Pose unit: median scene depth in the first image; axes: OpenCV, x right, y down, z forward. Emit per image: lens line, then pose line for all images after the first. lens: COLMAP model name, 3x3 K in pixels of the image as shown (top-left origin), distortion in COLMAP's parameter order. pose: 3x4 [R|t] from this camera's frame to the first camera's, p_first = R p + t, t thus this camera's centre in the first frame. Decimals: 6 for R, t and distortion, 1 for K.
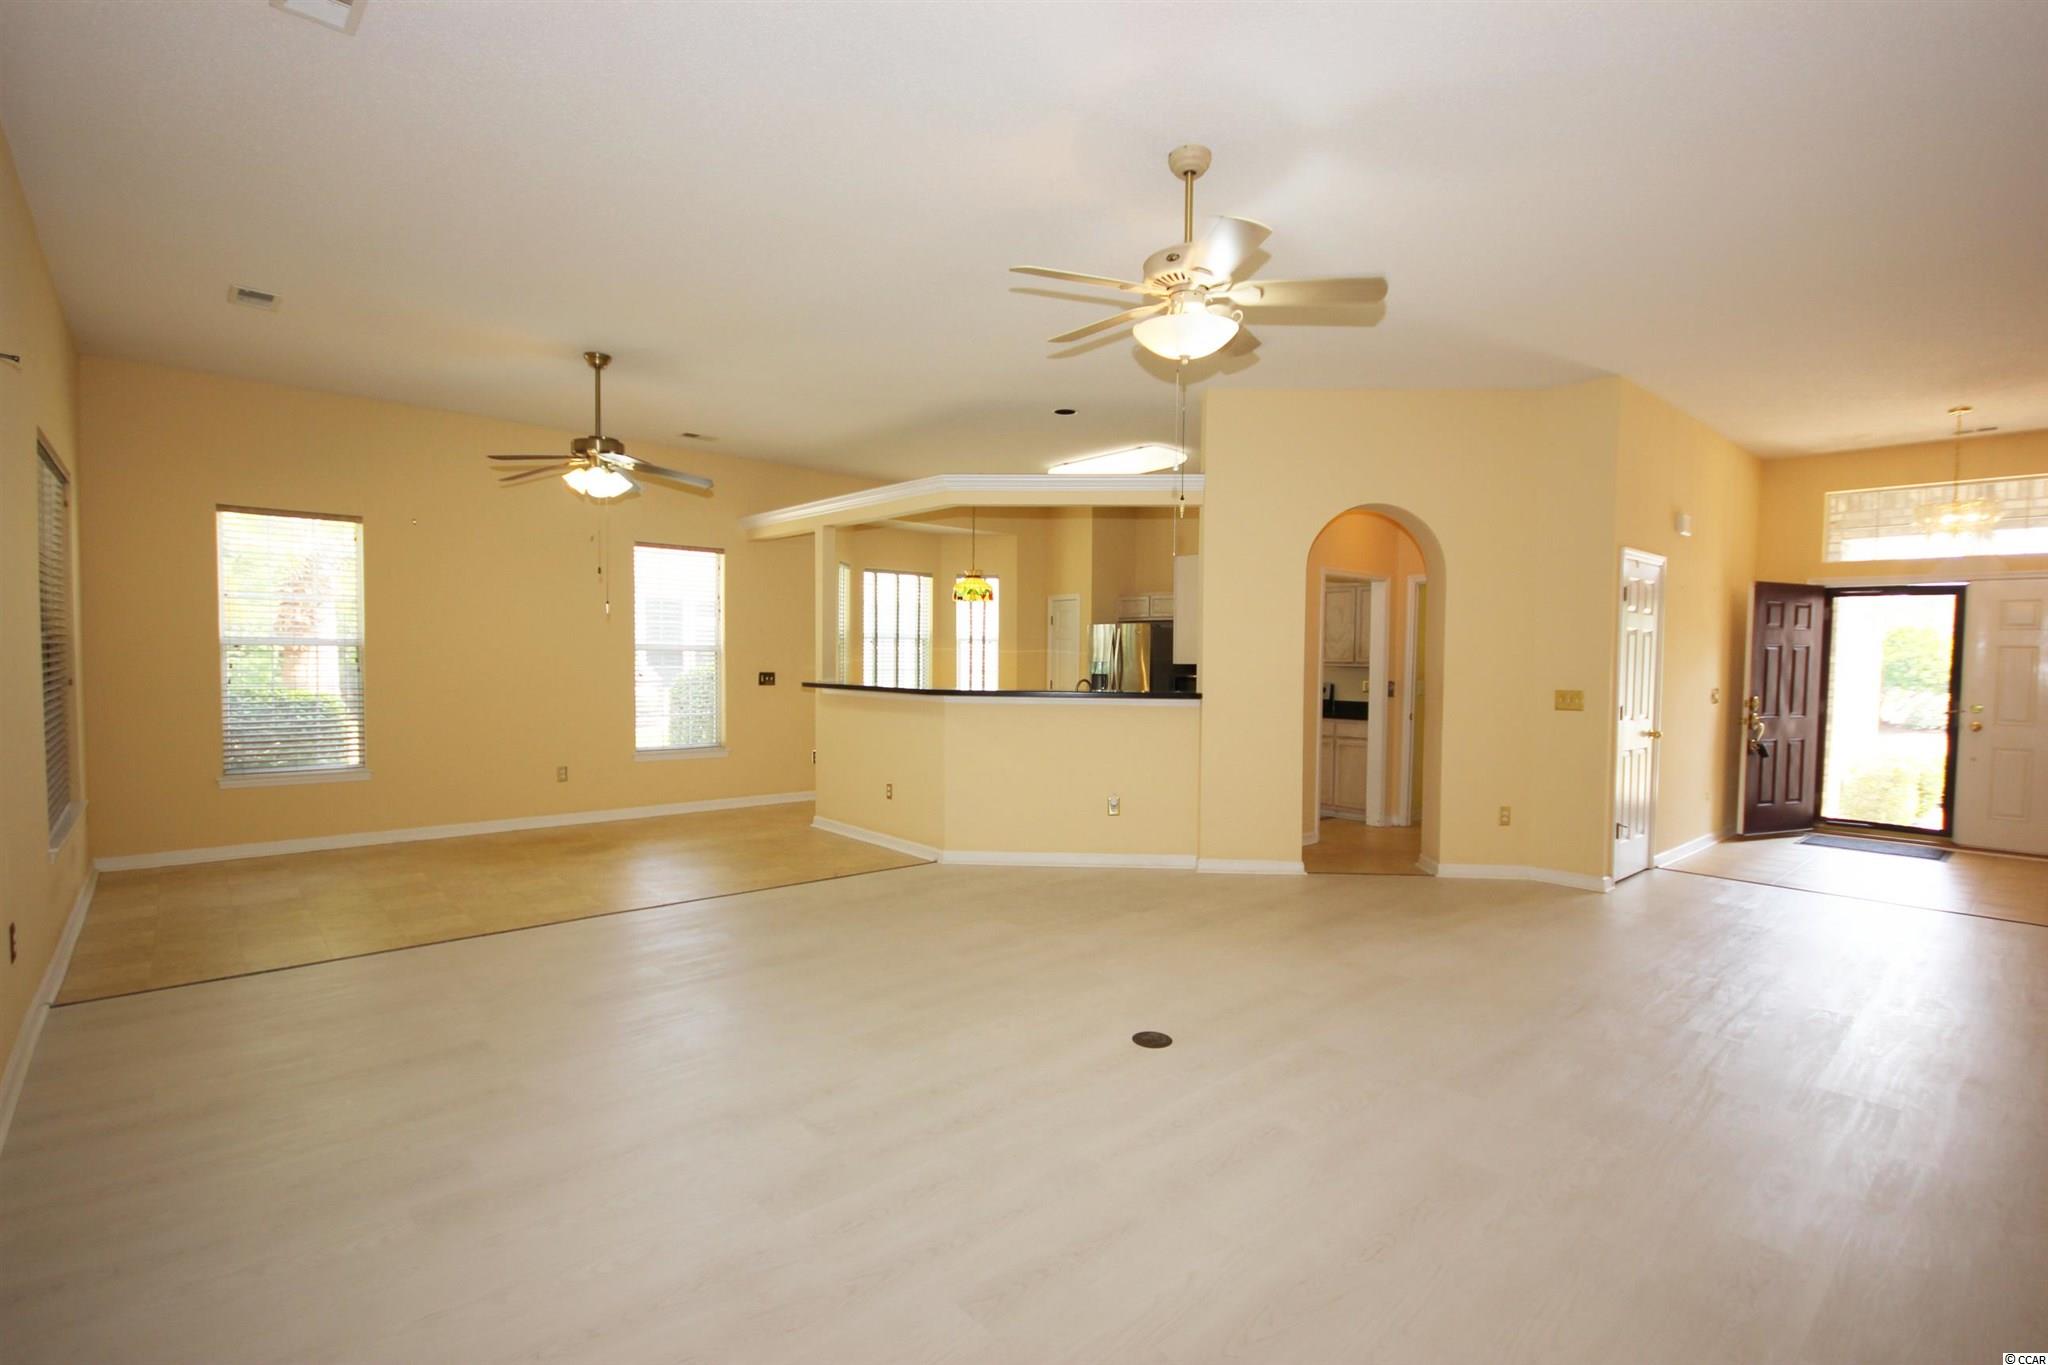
lens RADIAL K [[937.9, 0, 1024.0], [0, 937.9, 682.5], [0, 0, 1]] dist [-0.000741, -0.000097]
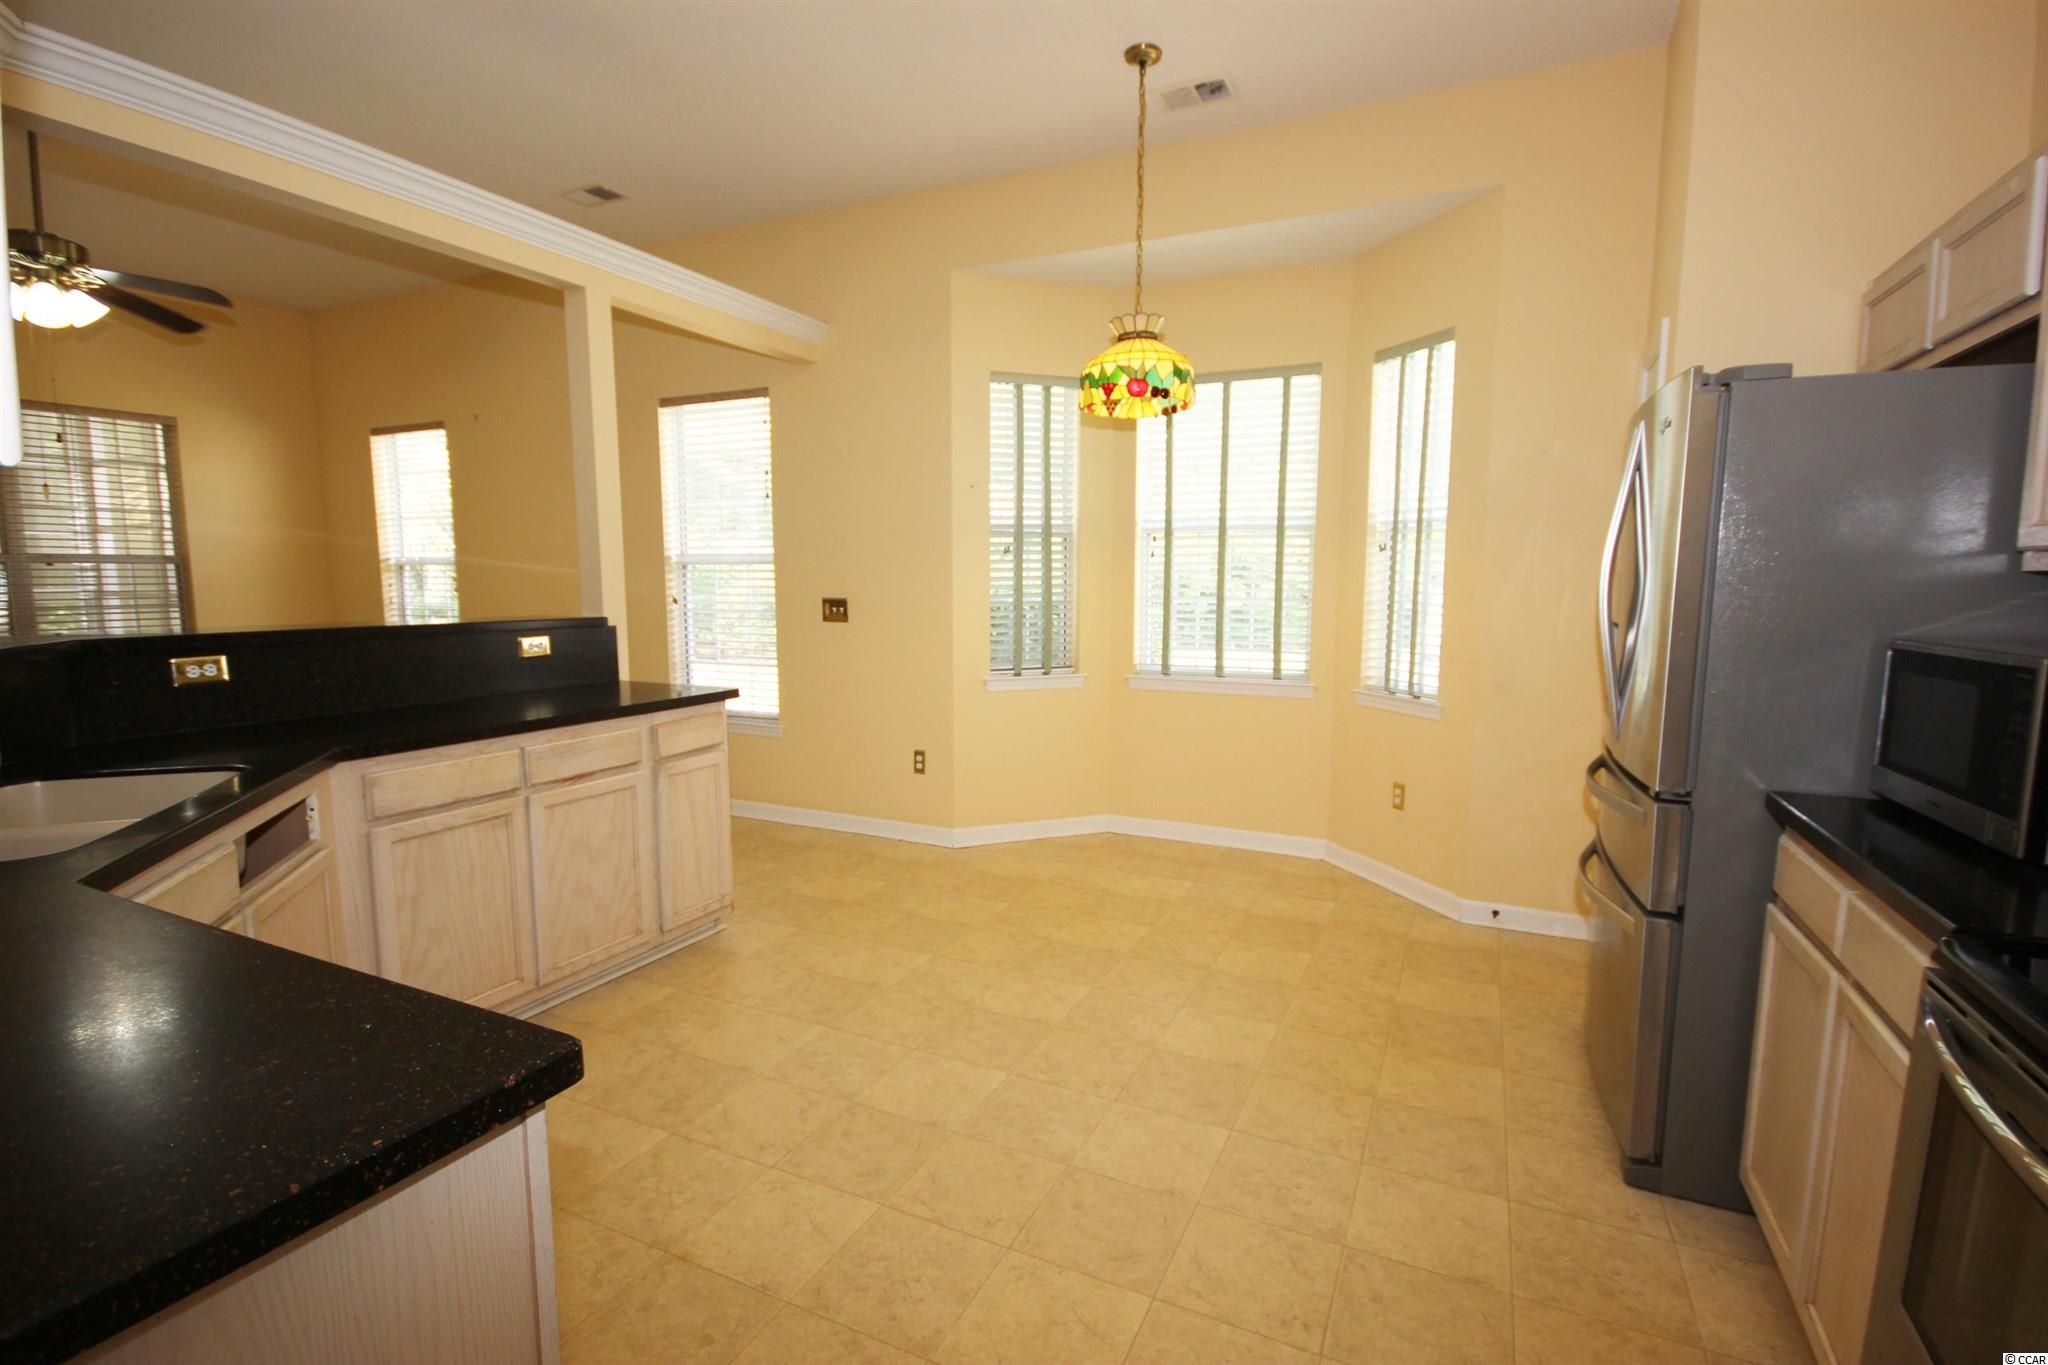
lens RADIAL K [[951.5, 0, 1029.4], [0, 951.5, 705.2], [0, 0, 1]] dist [-0.004207, -0.000465]
pose [[0.403323, 0.116093, -0.907663, 0.396394], [-0.021700, 0.992854, 0.117347, -0.022531], [0.914800, -0.027633, 0.402960, 1.137859]]
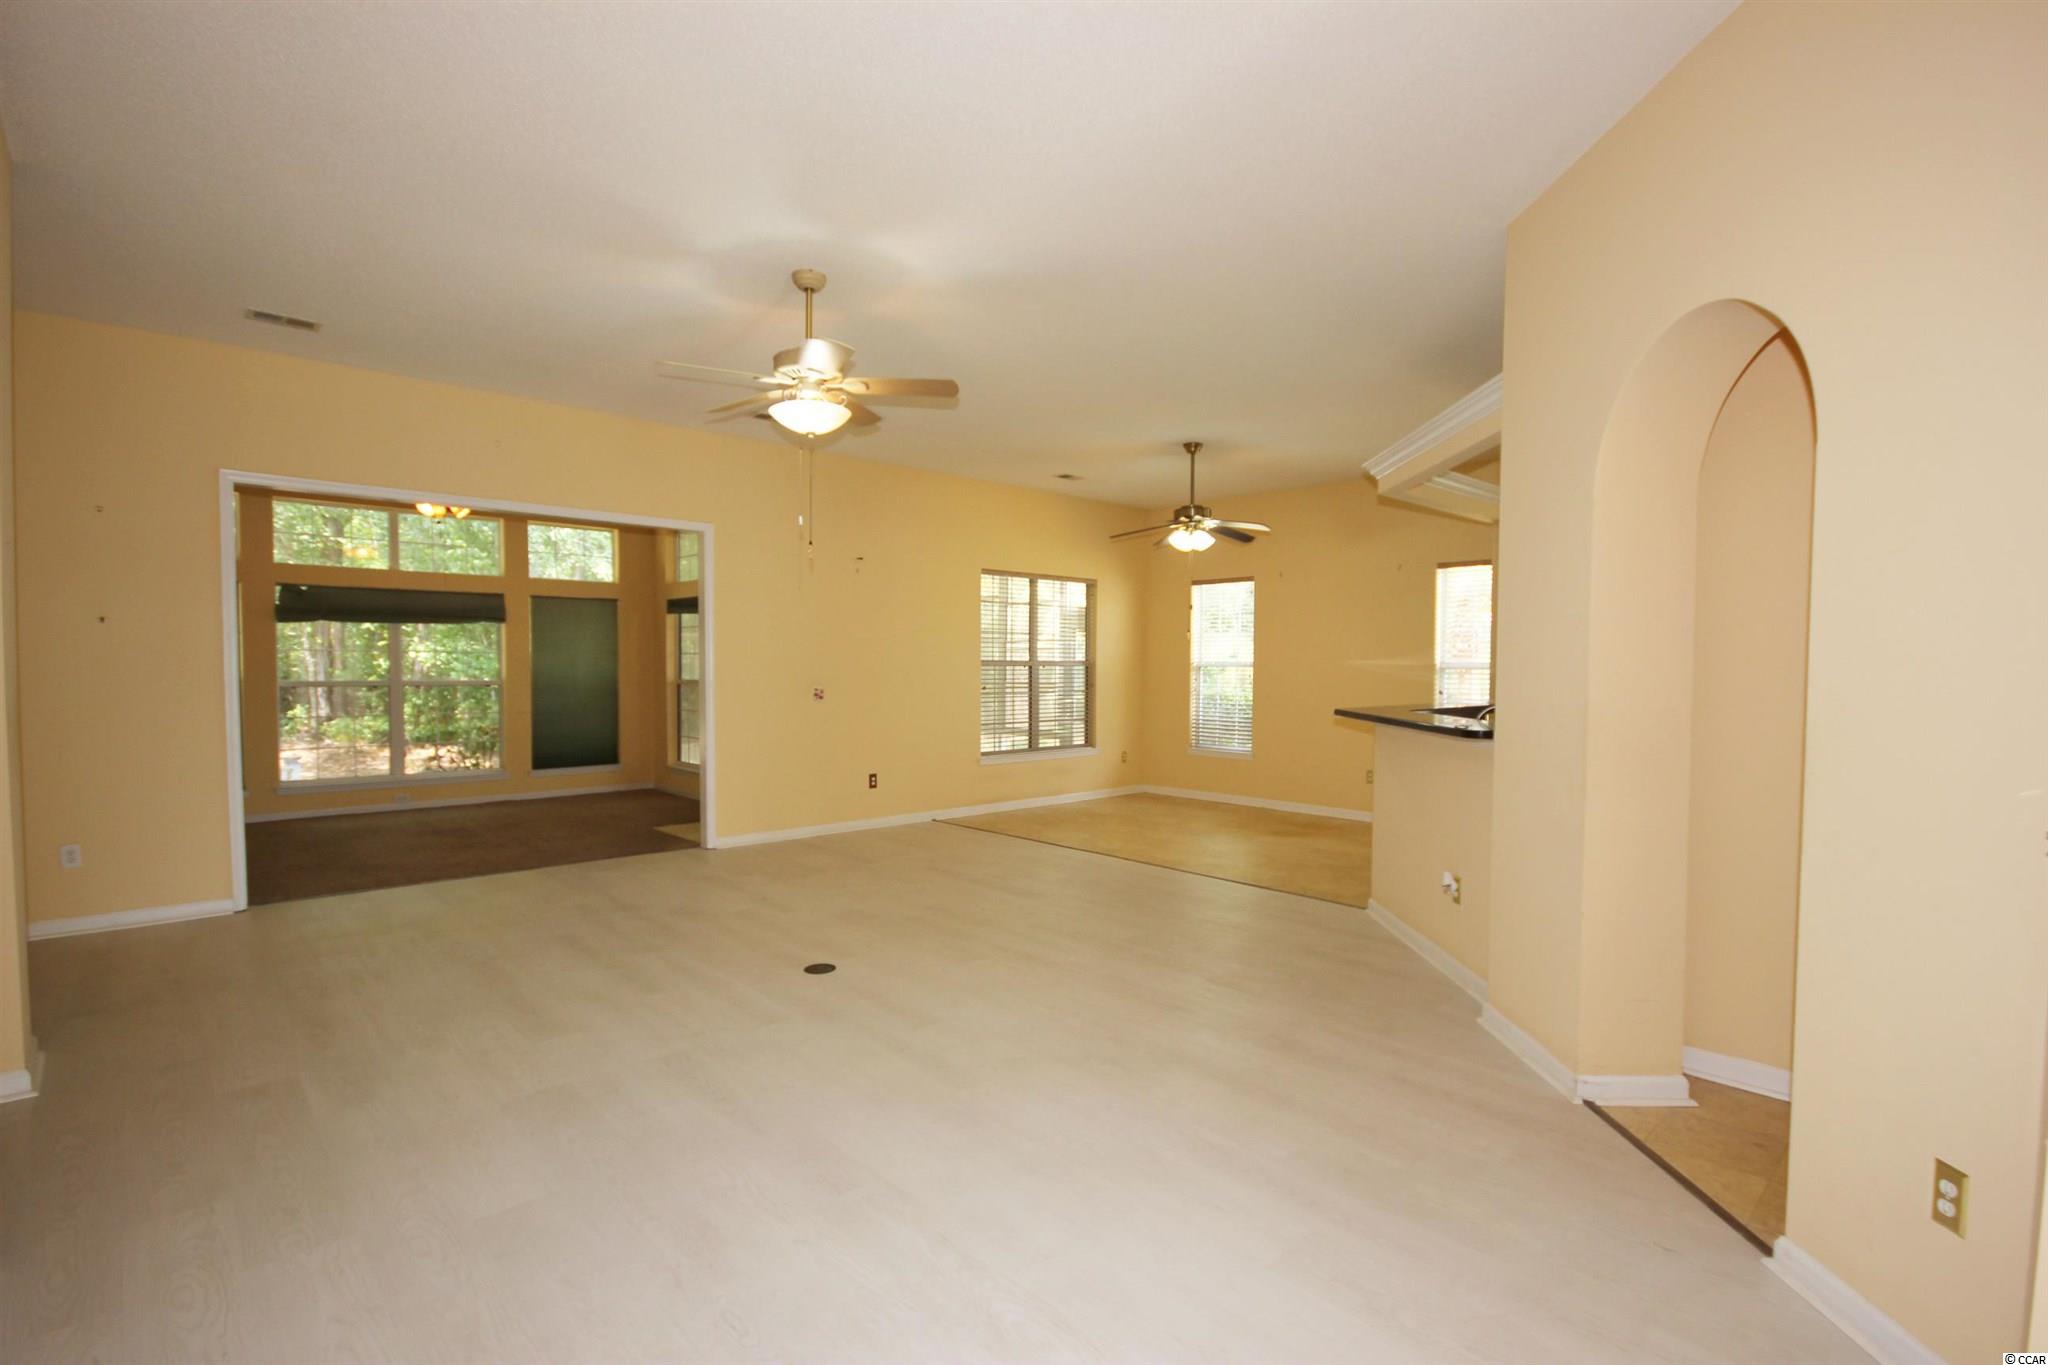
lens RADIAL K [[951.5, 0, 1029.4], [0, 951.5, 705.2], [0, 0, 1]] dist [-0.004207, -0.000465]
pose [[0.046477, 0.030431, -0.998456, 0.742544], [-0.034218, 0.998998, 0.028855, -0.010130], [0.998333, 0.032824, 0.047472, 0.598937]]
